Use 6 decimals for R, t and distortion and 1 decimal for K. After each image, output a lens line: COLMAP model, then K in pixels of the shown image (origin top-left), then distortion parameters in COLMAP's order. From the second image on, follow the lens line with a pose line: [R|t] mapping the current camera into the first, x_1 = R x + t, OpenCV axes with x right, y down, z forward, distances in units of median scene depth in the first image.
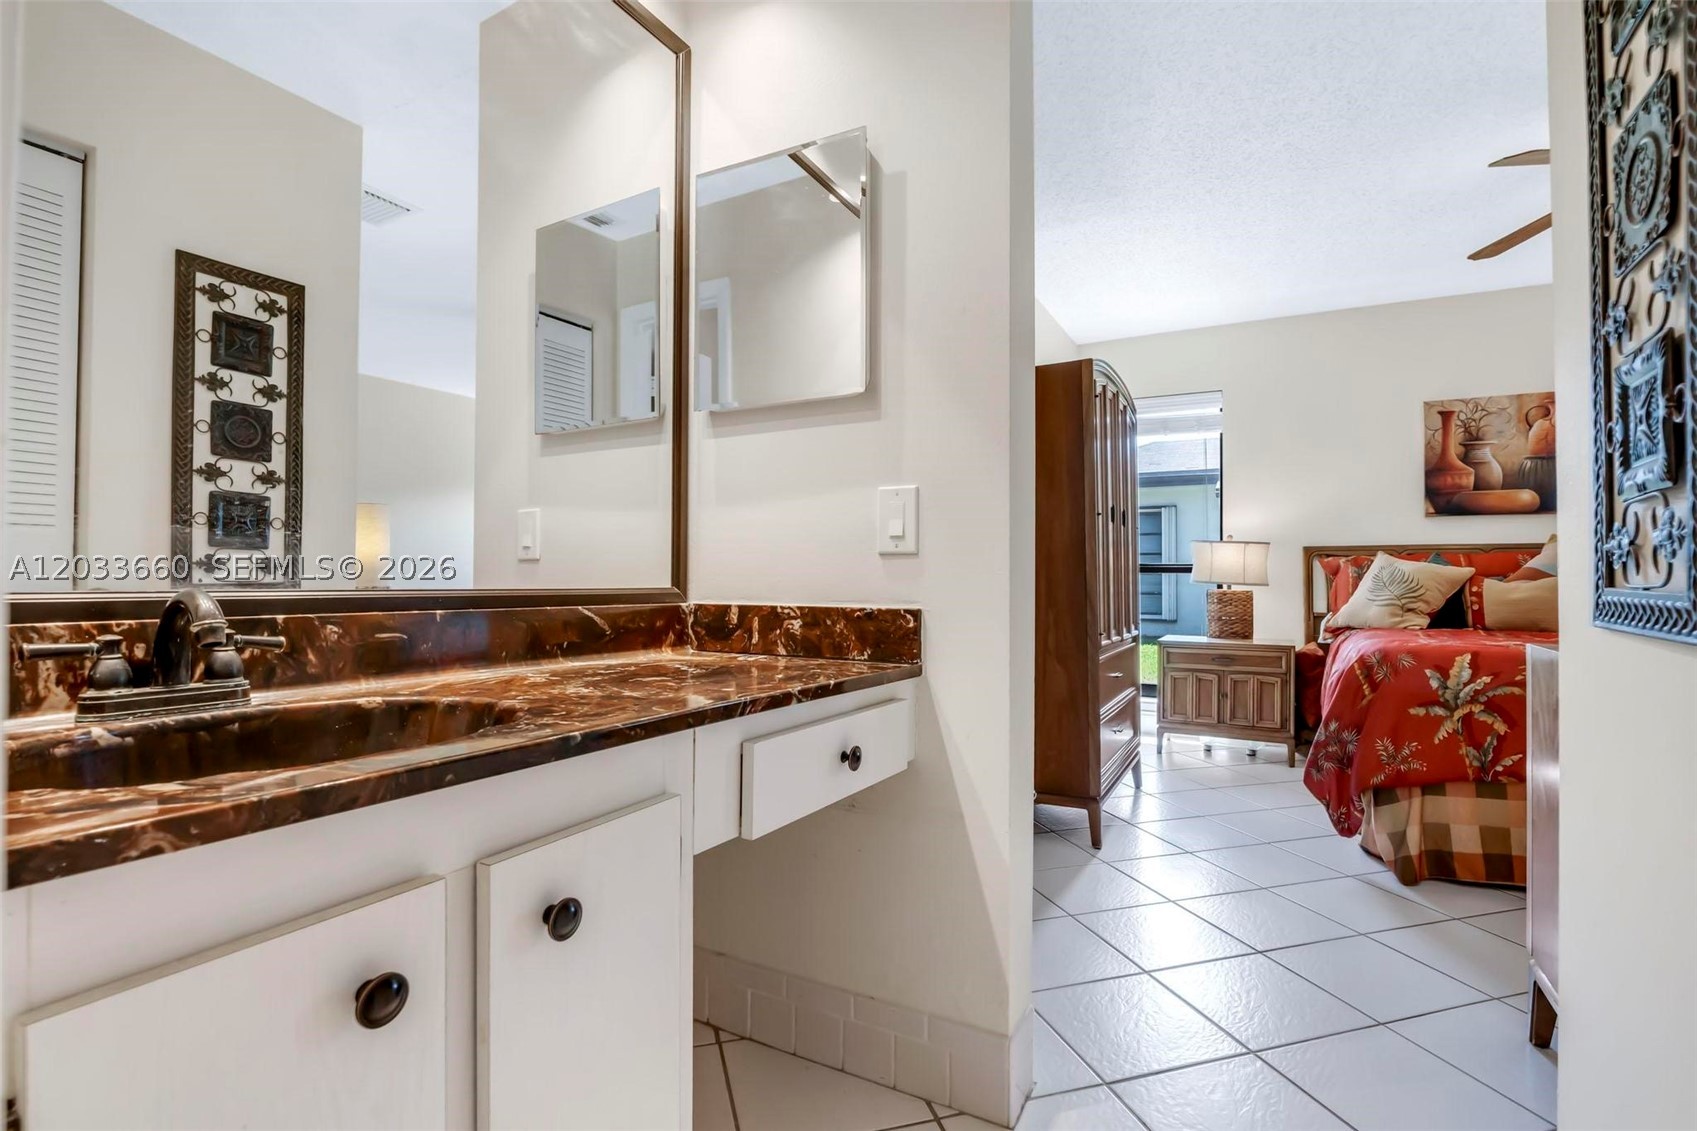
lens RADIAL K [[804.2, 0, 848.5], [0, 804.2, 565.5], [0, 0, 1]] dist [-0.031874, 0.000341]
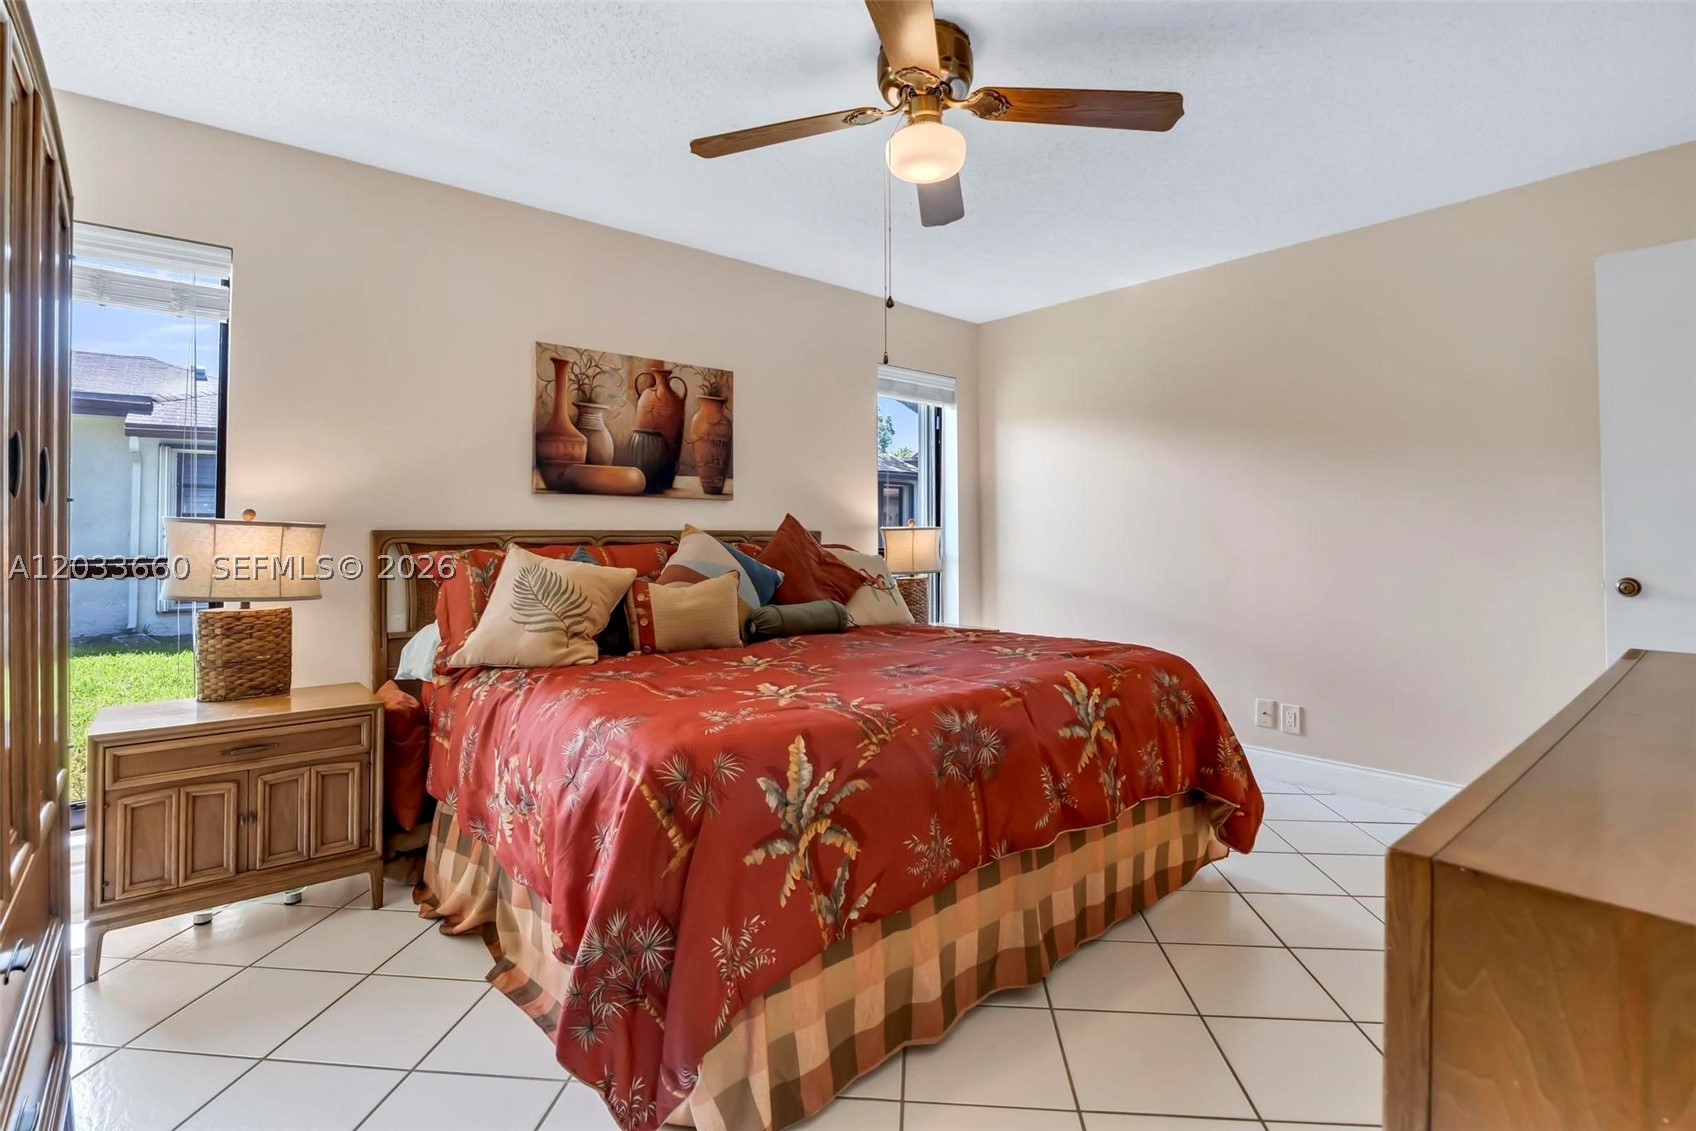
lens RADIAL K [[781.2, 0, 801.0], [0, 781.2, 516.5], [0, 0, 1]] dist [-0.006921, 0.000063]
pose [[0.374539, 0.011829, 0.927136, 0.138782], [-0.011058, 0.999904, -0.008290, -0.038001], [-0.927145, -0.007147, 0.374634, 0.506586]]
